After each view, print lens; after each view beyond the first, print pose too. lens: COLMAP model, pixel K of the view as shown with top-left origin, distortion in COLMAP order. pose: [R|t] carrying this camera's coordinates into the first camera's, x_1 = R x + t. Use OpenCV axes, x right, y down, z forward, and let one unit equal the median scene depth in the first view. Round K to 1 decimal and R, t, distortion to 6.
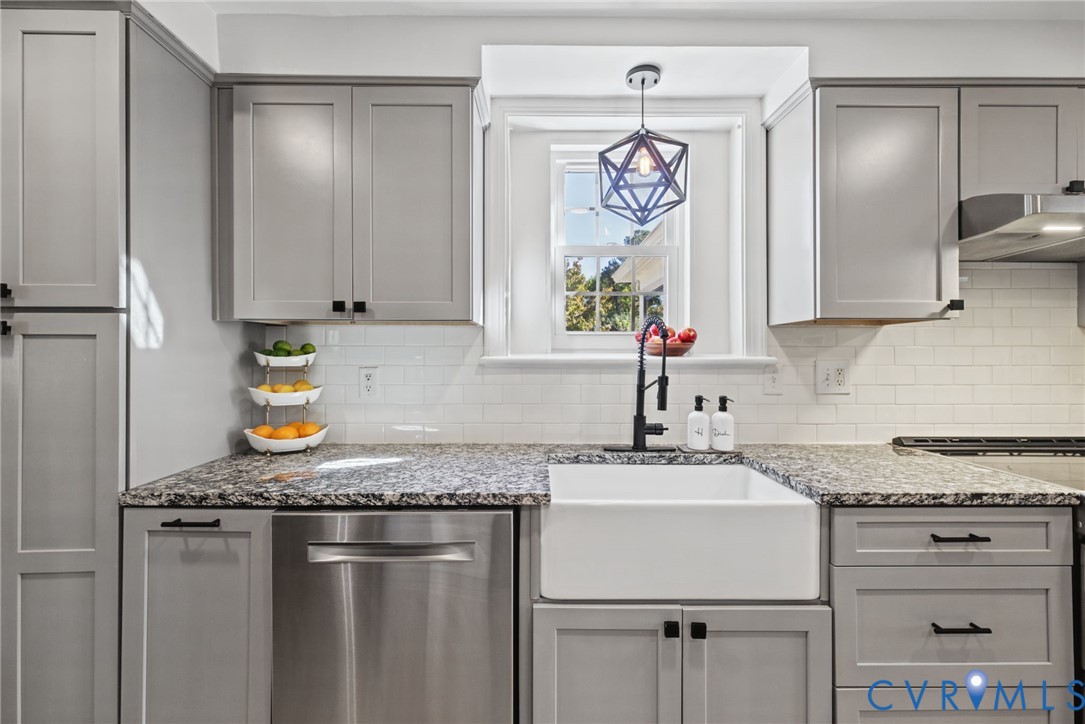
lens RADIAL K [[434.7, 0, 540.3], [0, 434.7, 361.0], [0, 0, 1]] dist [0.001618, 0.000186]
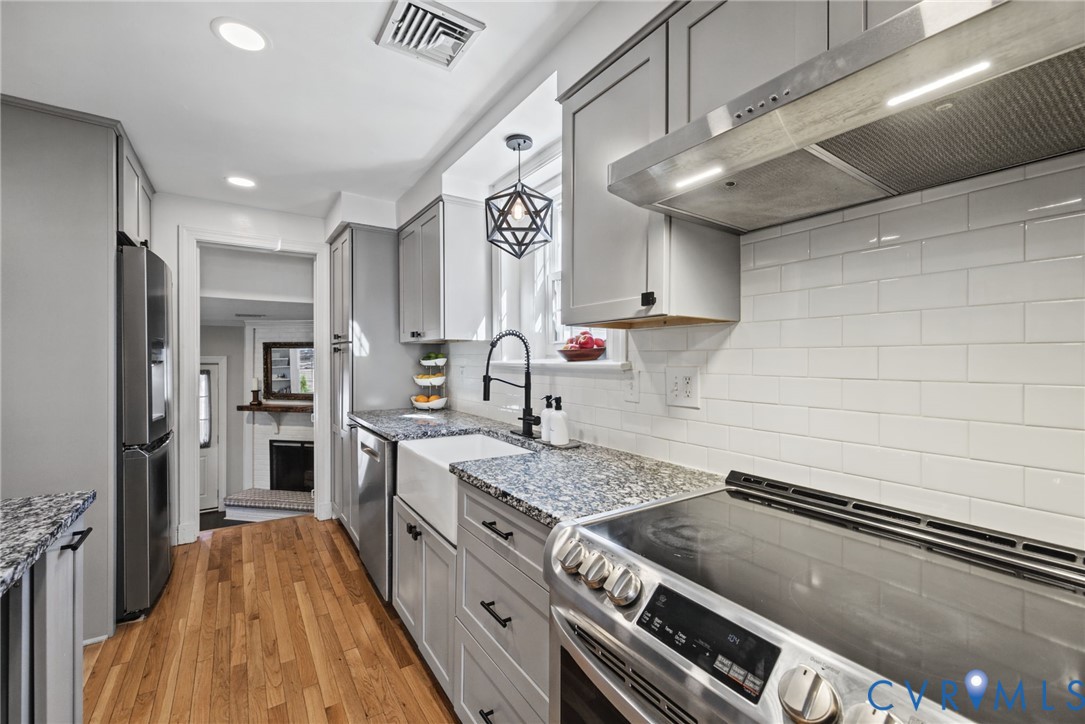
lens RADIAL K [[446.3, 0, 541.9], [0, 446.3, 358.3], [0, 0, 1]] dist [0.000507, 0.000002]
pose [[0.558151, 0.000283, -0.829739, 1.467115], [-0.011718, 0.999903, -0.007542, -0.009504], [0.829657, 0.013932, 0.558100, 0.349835]]
